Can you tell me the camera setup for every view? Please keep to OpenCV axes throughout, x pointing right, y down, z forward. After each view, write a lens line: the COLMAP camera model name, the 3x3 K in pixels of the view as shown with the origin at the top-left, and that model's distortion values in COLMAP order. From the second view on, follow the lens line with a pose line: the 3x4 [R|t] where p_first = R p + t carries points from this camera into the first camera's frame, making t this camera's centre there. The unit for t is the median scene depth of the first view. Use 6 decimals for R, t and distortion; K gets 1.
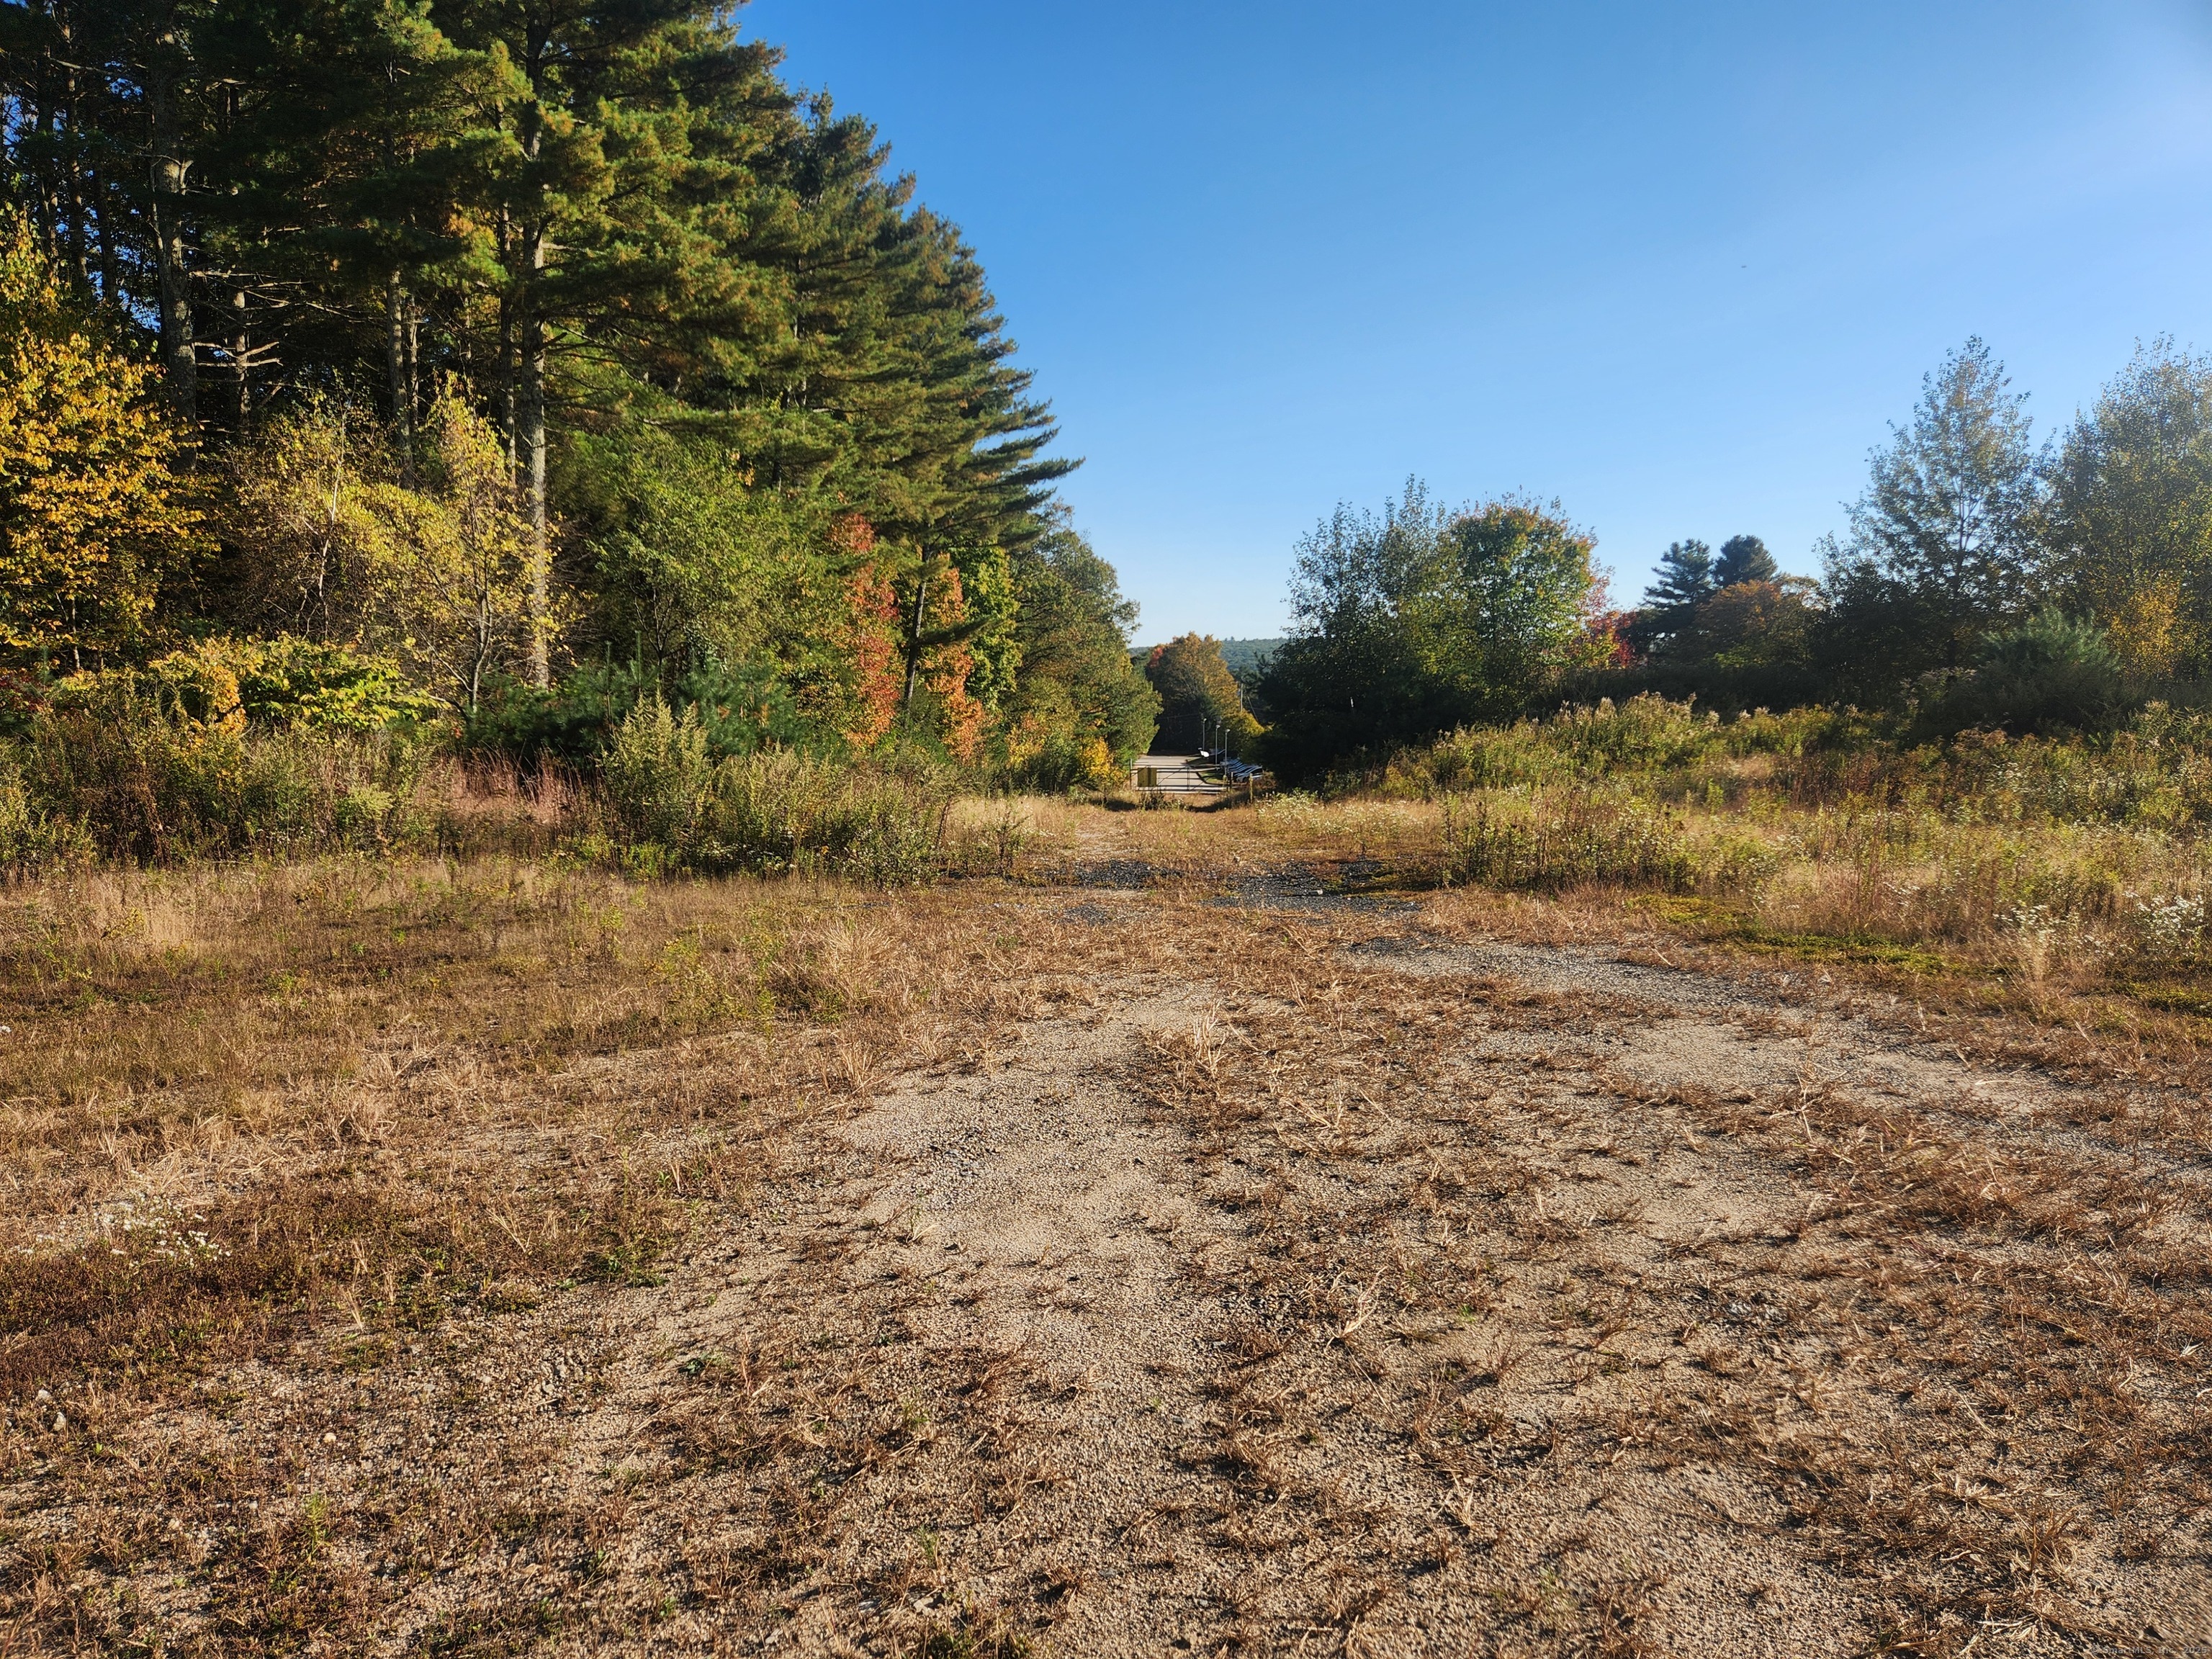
lens RADIAL K [[1810.5, 0, 1104.2], [0, 1810.5, 828.7], [0, 0, 1]] dist [0.003495, 0.000587]
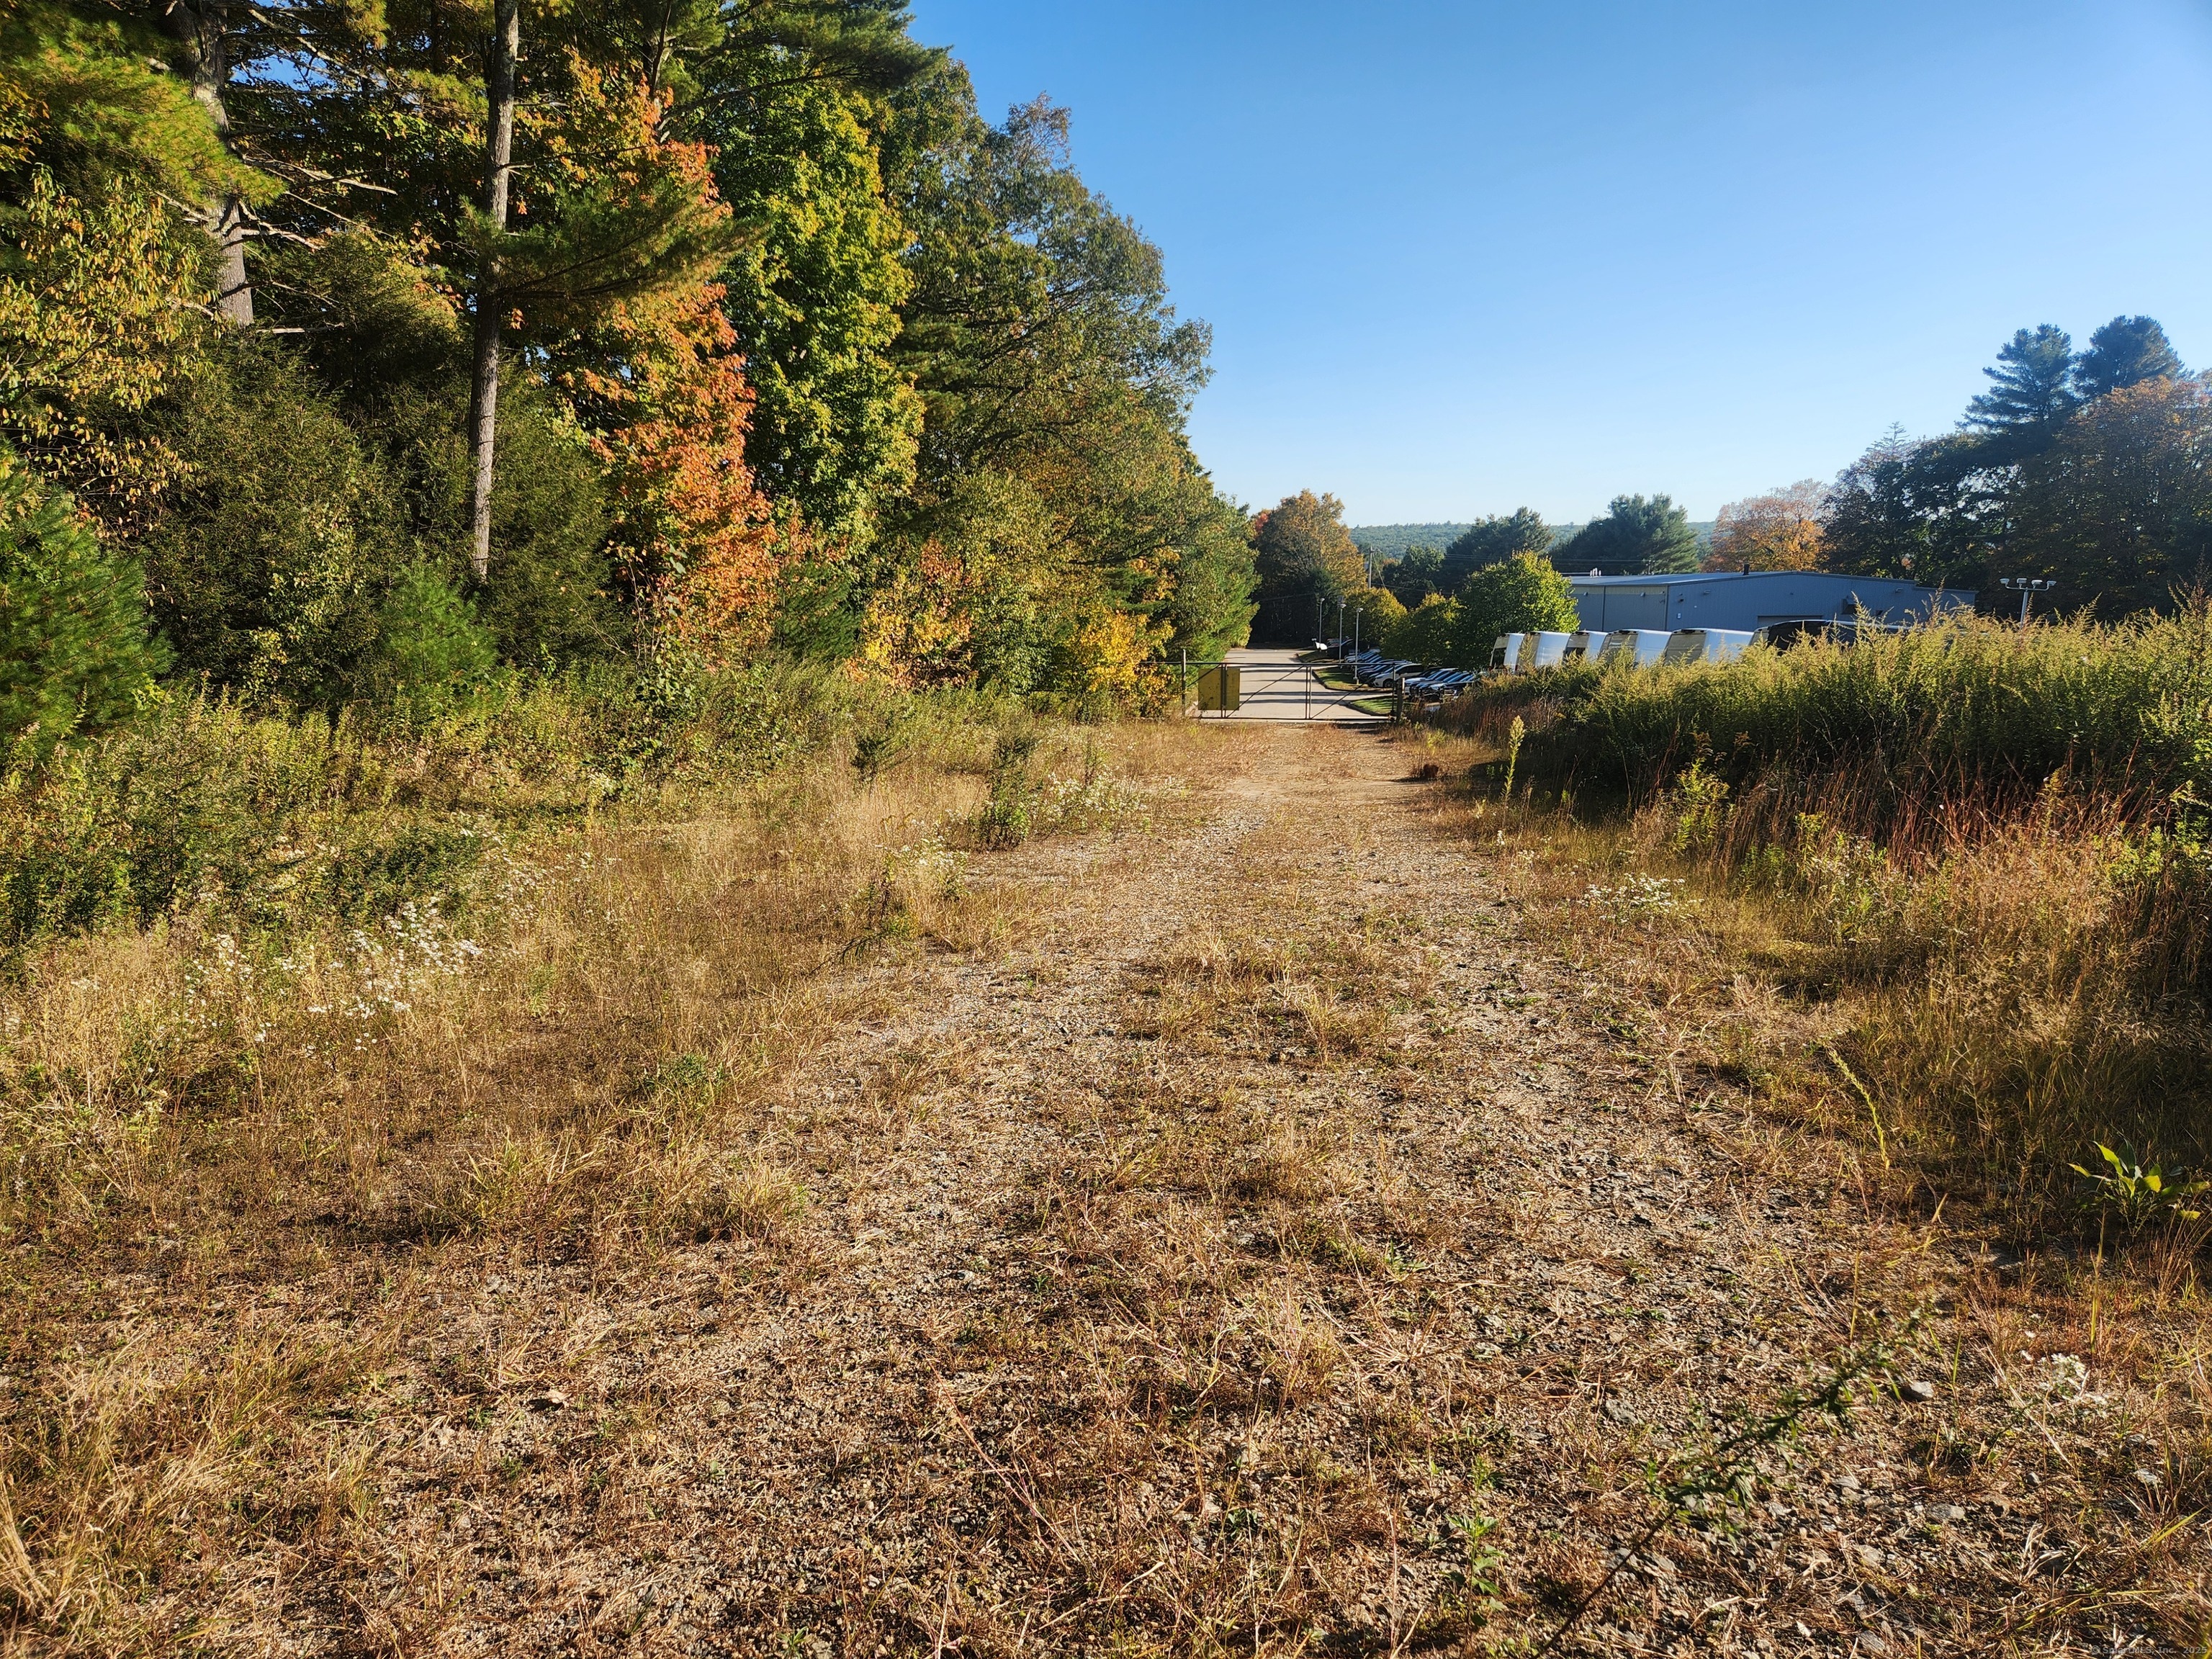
lens RADIAL K [[1506.8, 0, 1113.5], [0, 1506.8, 823.4], [0, 0, 1]] dist [0.033389, -0.012912]
pose [[0.997379, 0.004033, -0.072246, 0.015423], [0.001224, 0.997362, 0.072581, -0.014134], [0.072348, -0.072479, 0.994742, 0.388372]]
